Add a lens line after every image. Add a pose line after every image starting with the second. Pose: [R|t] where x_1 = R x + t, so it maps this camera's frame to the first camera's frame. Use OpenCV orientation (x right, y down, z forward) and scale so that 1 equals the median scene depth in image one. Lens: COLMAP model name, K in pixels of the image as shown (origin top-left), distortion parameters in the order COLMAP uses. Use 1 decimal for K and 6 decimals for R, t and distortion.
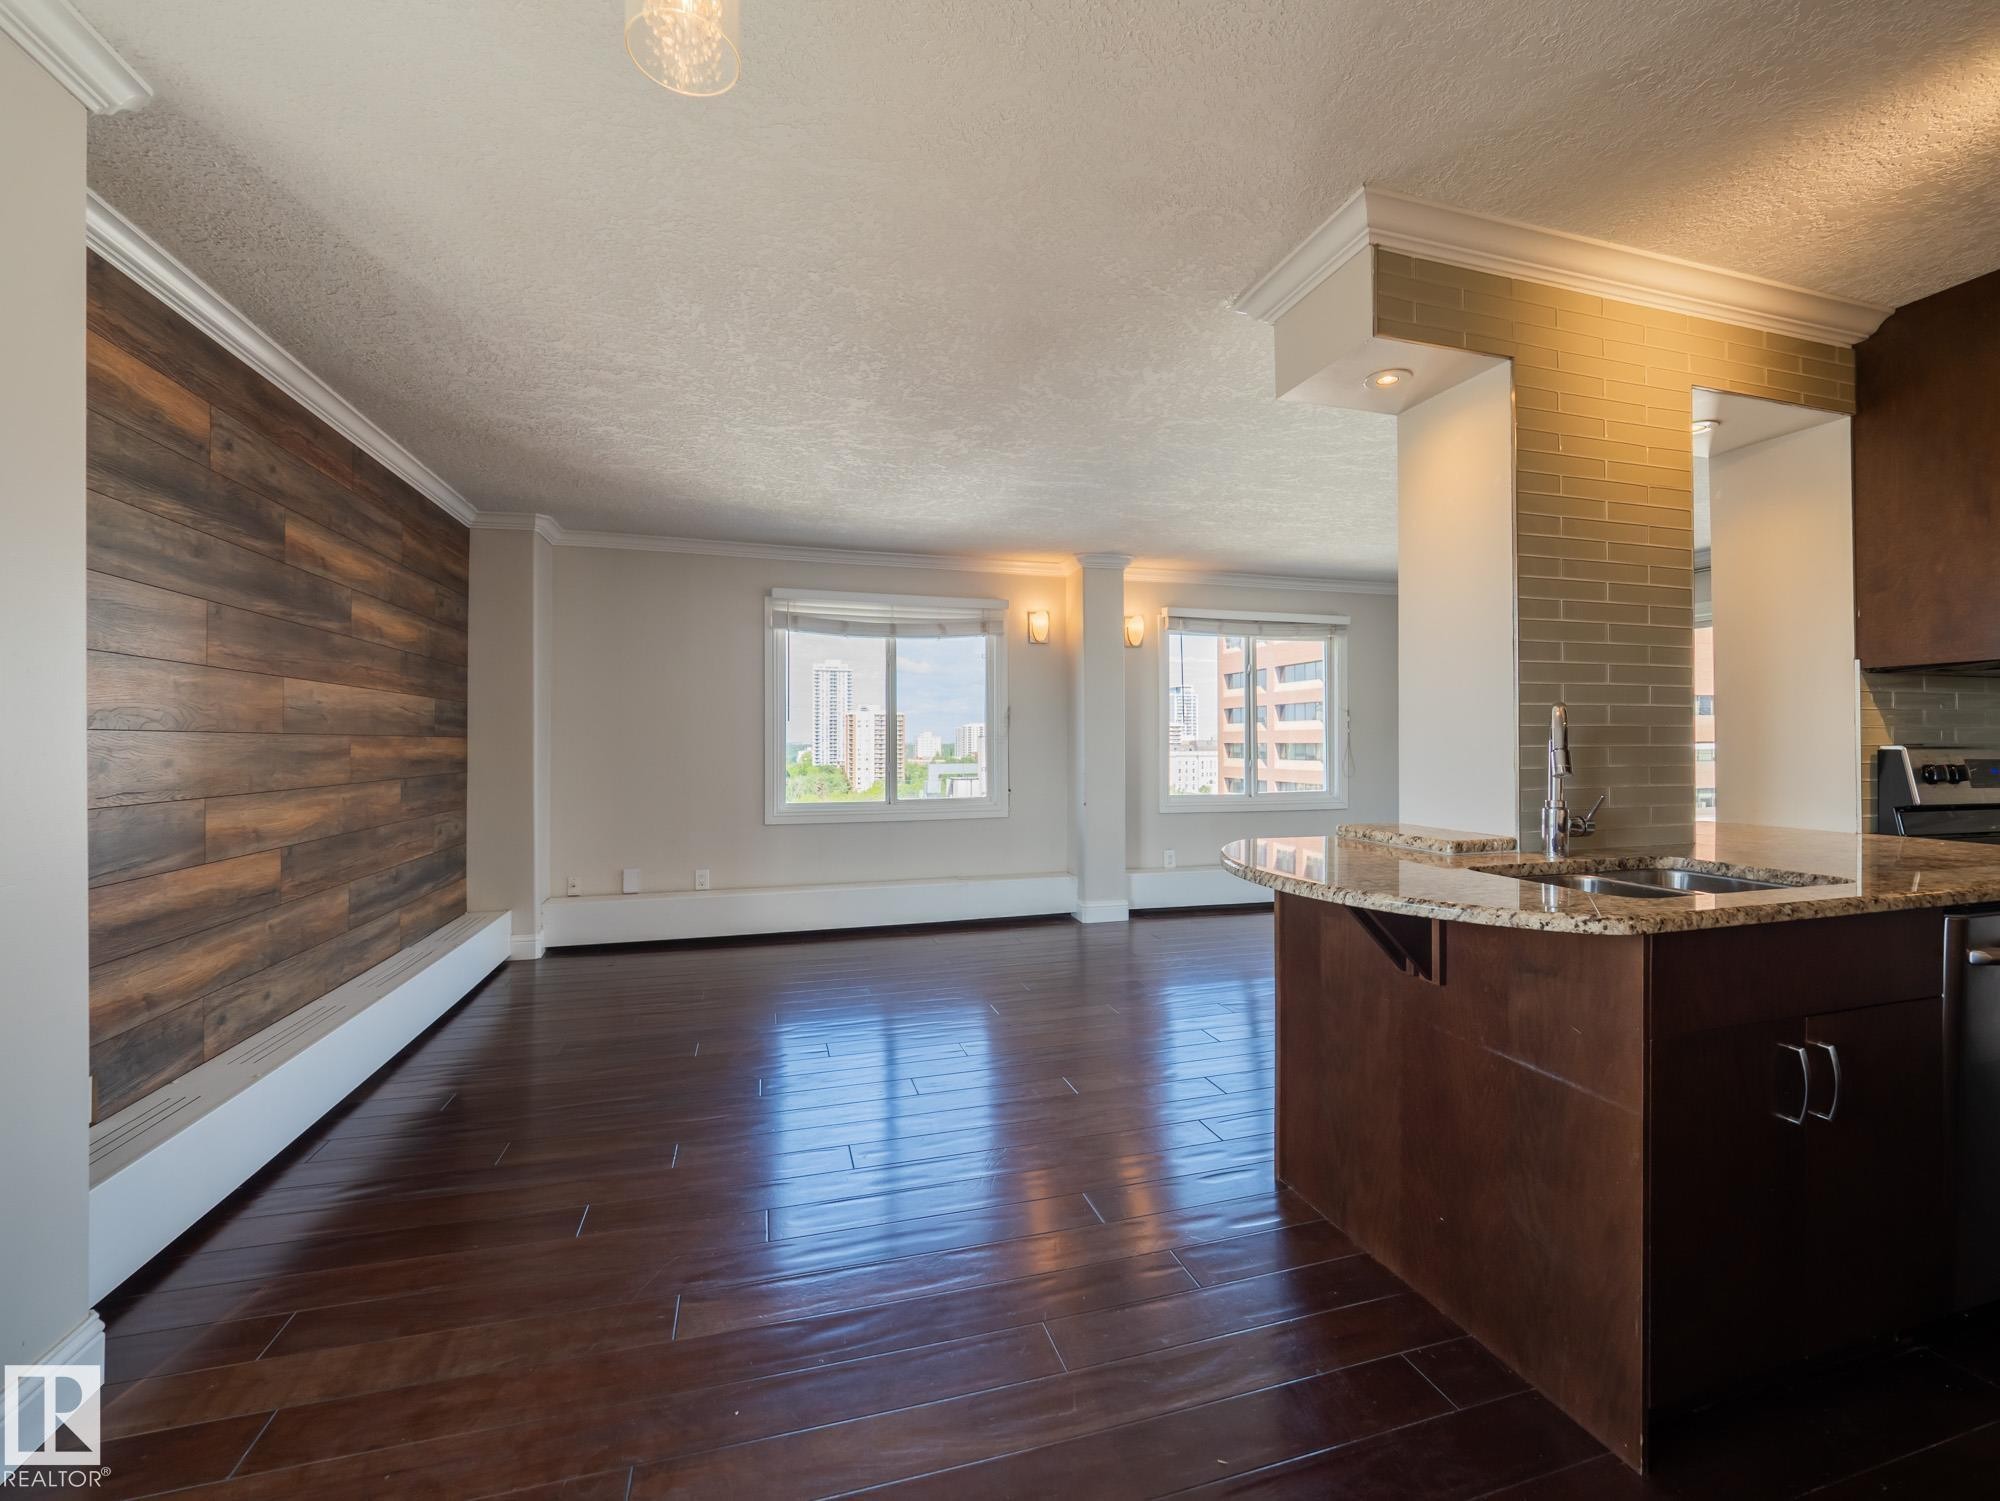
lens RADIAL K [[834.3, 0, 1011.1], [0, 834.3, 746.3], [0, 0, 1]] dist [0.018164, -0.000779]
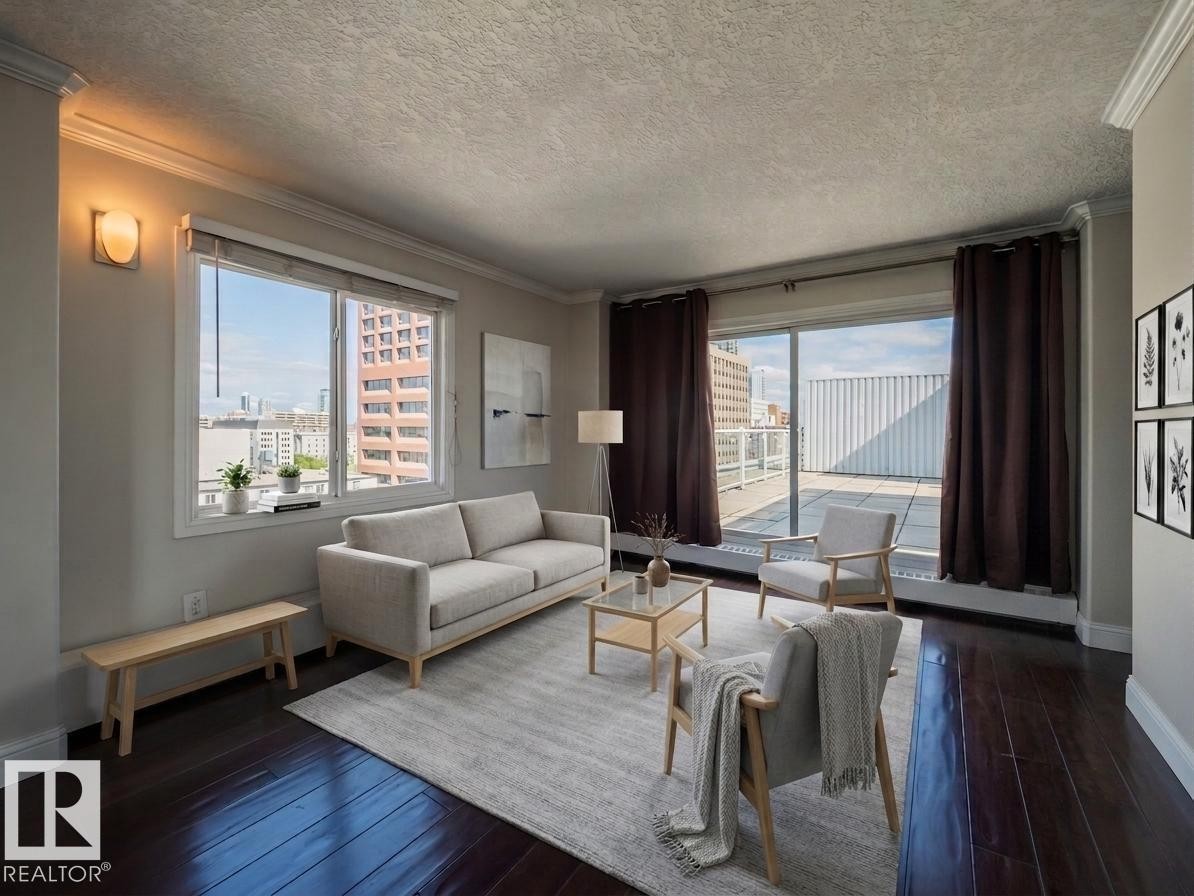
lens RADIAL K [[498.0, 0, 589.6], [0, 498.0, 429.5], [0, 0, 1]] dist [0.018164, -0.000779]
pose [[0.782233, 0.004822, 0.622967, 0.174287], [-0.005930, 0.999982, -0.000295, -0.003959], [-0.622958, -0.003463, 0.782248, 0.473023]]
